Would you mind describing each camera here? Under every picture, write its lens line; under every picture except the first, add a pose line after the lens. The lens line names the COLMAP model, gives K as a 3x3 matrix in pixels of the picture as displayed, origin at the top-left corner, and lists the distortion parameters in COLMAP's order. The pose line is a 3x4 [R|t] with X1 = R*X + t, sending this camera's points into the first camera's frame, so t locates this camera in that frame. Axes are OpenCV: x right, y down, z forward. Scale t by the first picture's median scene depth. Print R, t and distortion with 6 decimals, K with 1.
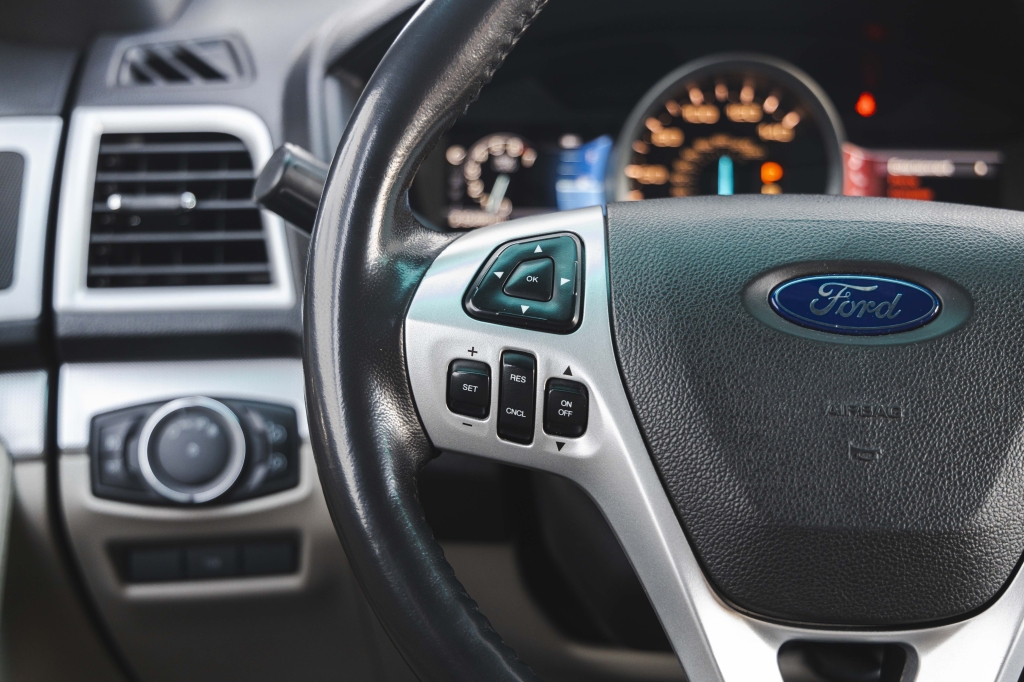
lens RADIAL K [[1497.5, 0, 536.7], [0, 1497.5, 363.4], [0, 0, 1]] dist [0.007517, -0.004482]
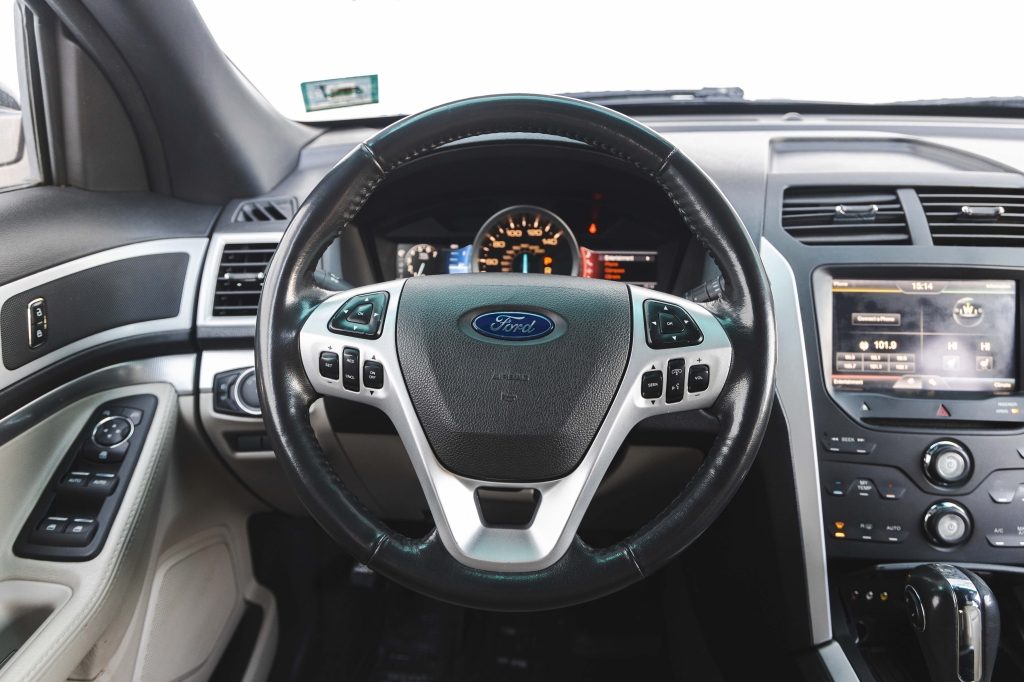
lens RADIAL K [[686.9, 0, 512.0], [0, 686.9, 341.0], [0, 0, 1]] dist [-0.010962, 0.003675]
pose [[0.997984, 0.003785, -0.063354, 0.272045], [-0.004132, 0.999977, -0.005341, -0.013345], [0.063332, 0.005592, 0.997977, 0.044270]]
